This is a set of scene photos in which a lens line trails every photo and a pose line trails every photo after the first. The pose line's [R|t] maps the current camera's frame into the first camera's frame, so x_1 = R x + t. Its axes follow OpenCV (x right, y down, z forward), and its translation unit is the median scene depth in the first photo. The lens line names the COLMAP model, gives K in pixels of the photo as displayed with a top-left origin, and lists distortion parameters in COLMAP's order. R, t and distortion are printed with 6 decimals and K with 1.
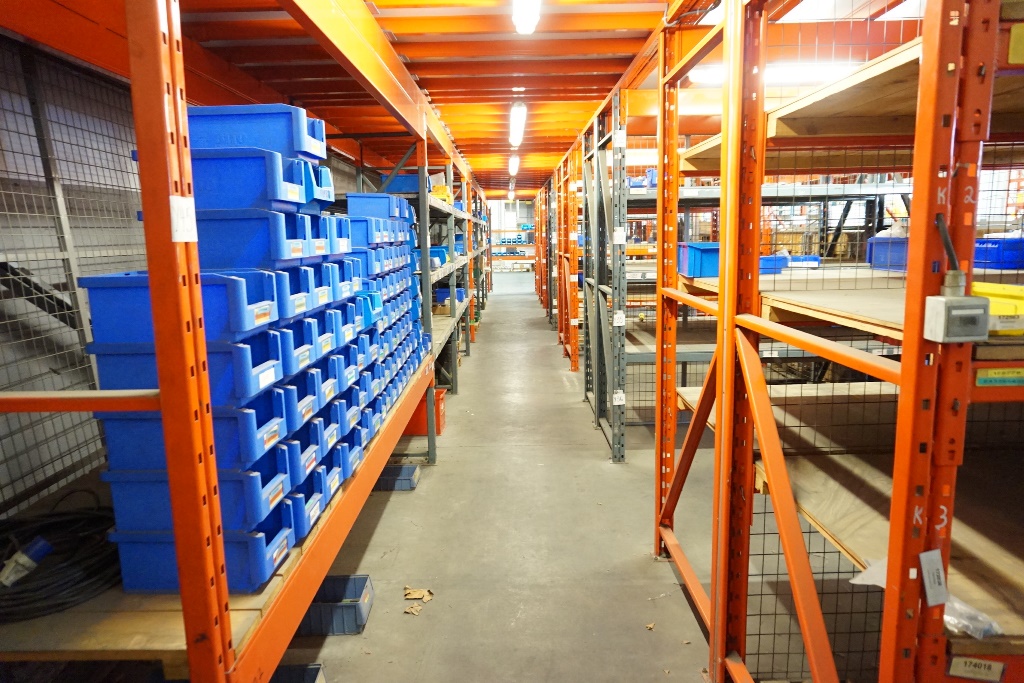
lens RADIAL K [[695.4, 0, 512.0], [0, 695.4, 341.5], [0, 0, 1]] dist [-0.054169, 0.039417]
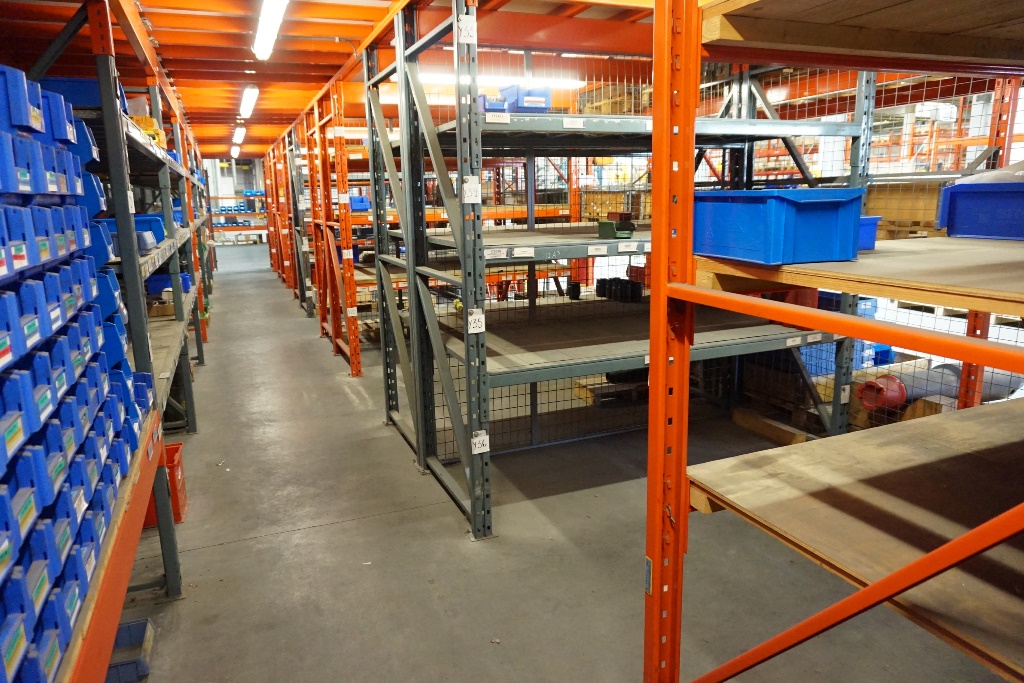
lens RADIAL K [[695.4, 0, 512.0], [0, 695.4, 341.5], [0, 0, 1]] dist [-0.054169, 0.039417]
pose [[0.926153, -0.078789, 0.368827, -0.036684], [0.061755, 0.996417, 0.057783, -0.035270], [-0.372059, -0.030739, 0.927700, 0.284127]]
